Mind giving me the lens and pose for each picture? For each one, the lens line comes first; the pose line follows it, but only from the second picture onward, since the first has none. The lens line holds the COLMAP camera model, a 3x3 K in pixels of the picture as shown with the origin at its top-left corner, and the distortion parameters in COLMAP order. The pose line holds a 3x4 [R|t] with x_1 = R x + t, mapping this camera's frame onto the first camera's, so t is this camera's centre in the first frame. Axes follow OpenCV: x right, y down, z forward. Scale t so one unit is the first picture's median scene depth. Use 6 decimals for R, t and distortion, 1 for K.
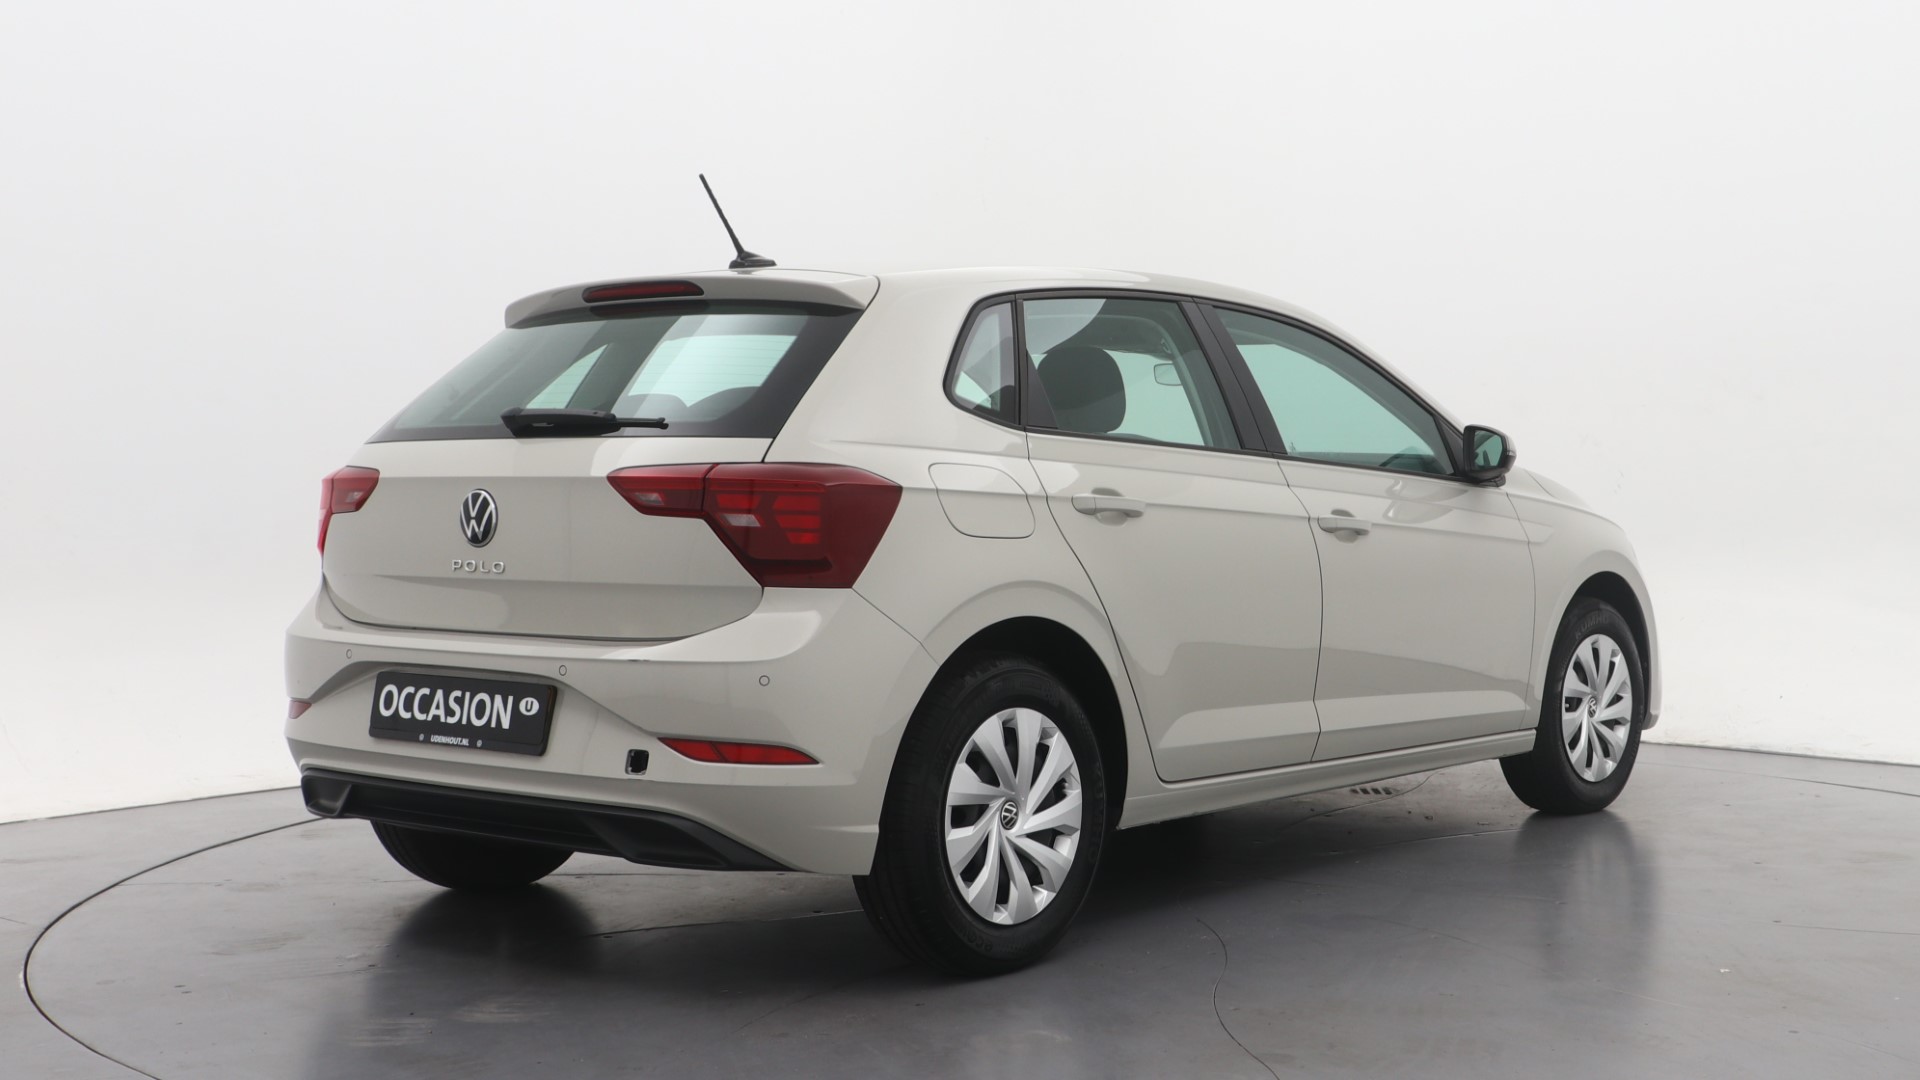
lens RADIAL K [[2488.2, 0, 960.0], [0, 2488.2, 540.0], [0, 0, 1]] dist [-0.125048, -0.058876]
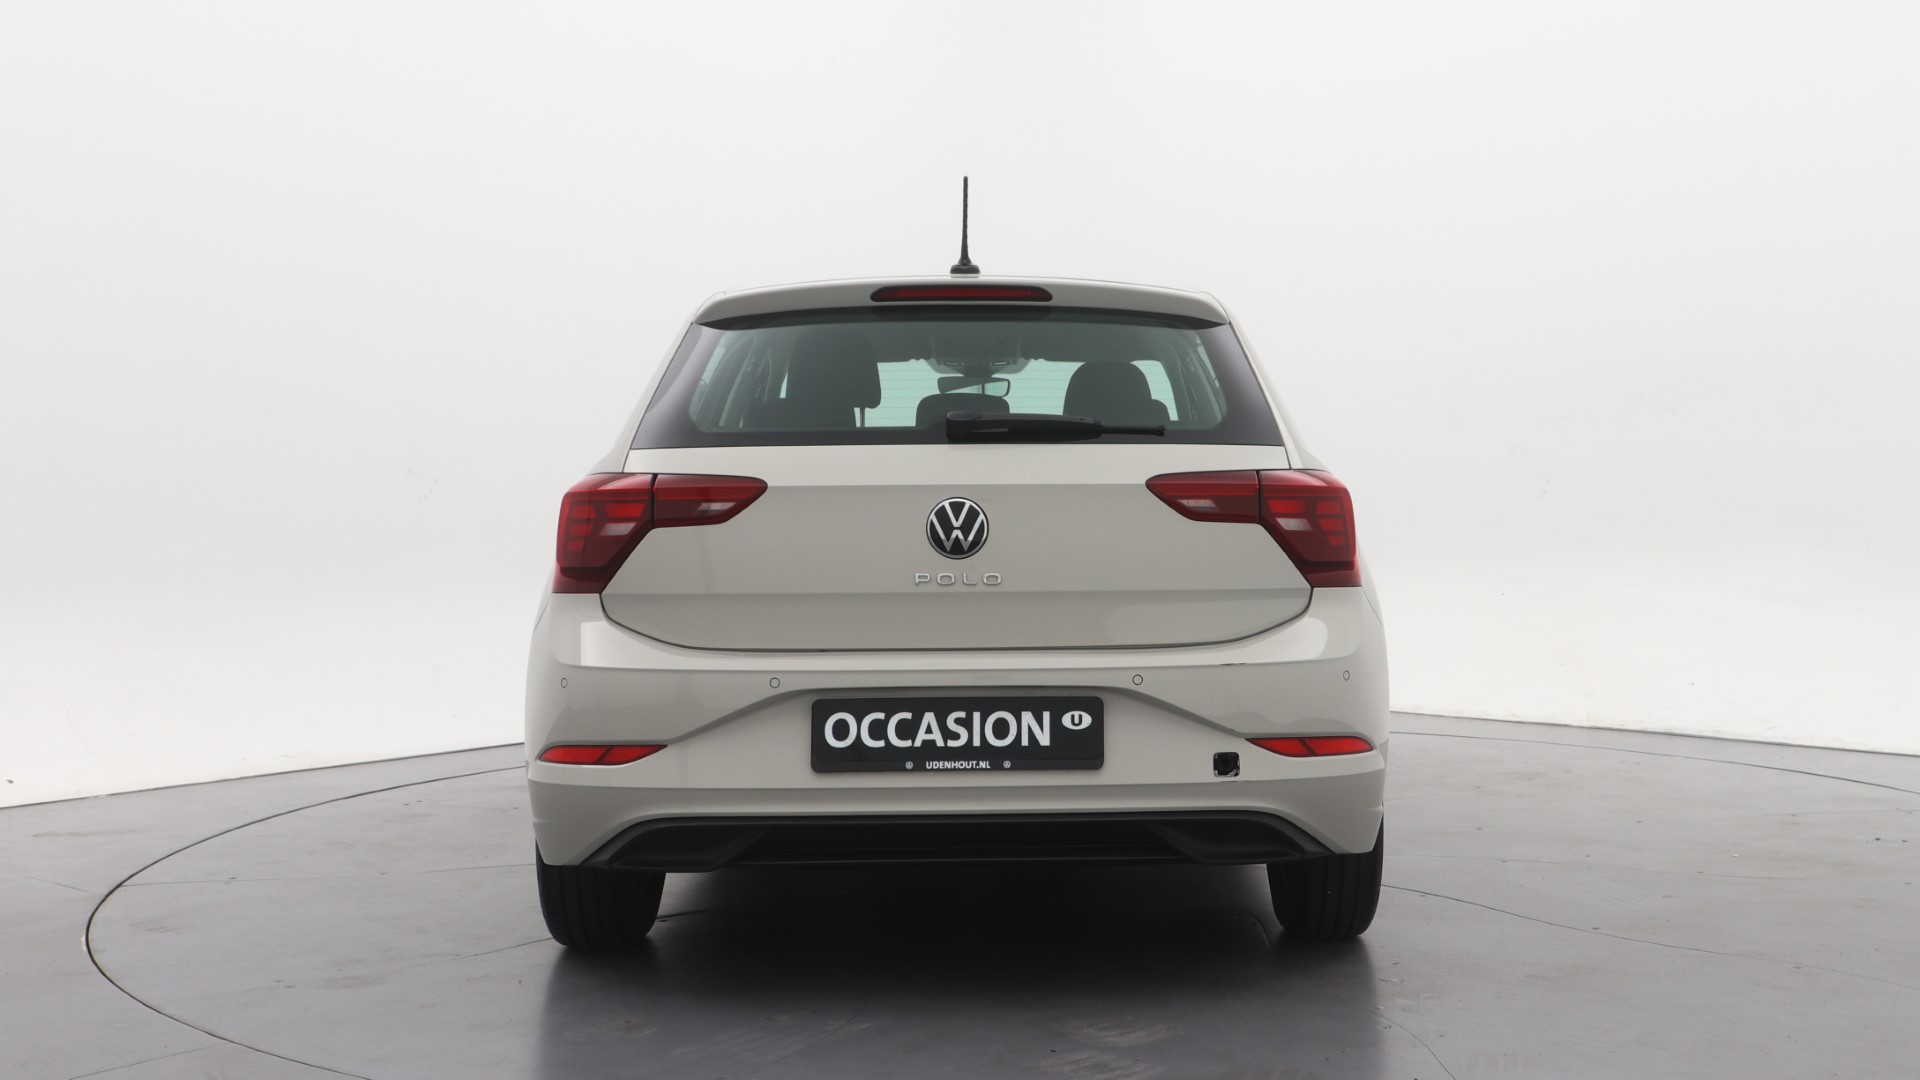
lens RADIAL K [[2488.2, 0, 960.0], [0, 2488.2, 540.0], [0, 0, 1]] dist [-0.125048, -0.058876]
pose [[0.767646, -0.018247, 0.640615, -0.806743], [0.023167, 0.999731, 0.000715, -0.005047], [-0.640456, 0.014292, 0.767862, 0.272055]]
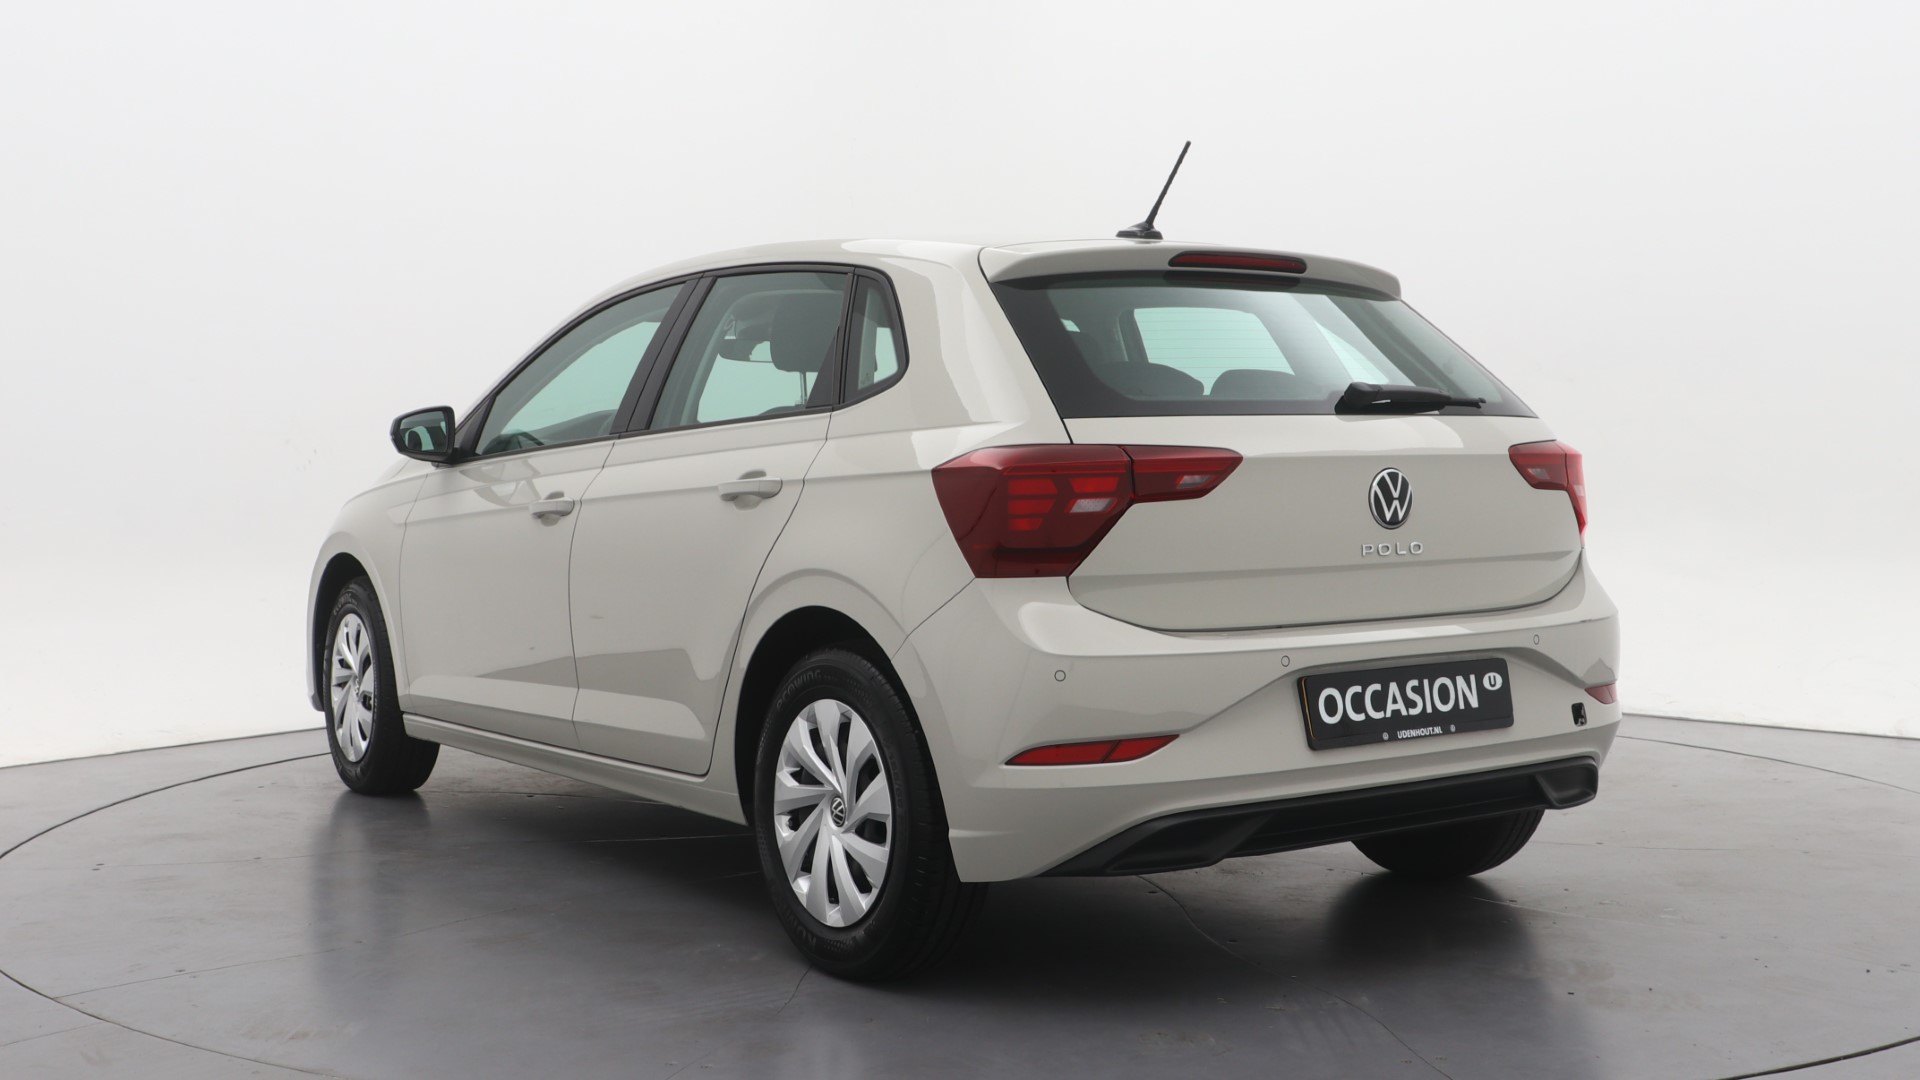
lens RADIAL K [[2488.2, 0, 960.0], [0, 2488.2, 540.0], [0, 0, 1]] dist [-0.125048, -0.058876]
pose [[0.244186, -0.041460, 0.968842, -1.165826], [0.035256, 0.998805, 0.033857, -0.031293], [-0.969087, 0.025890, 0.245356, 0.932782]]
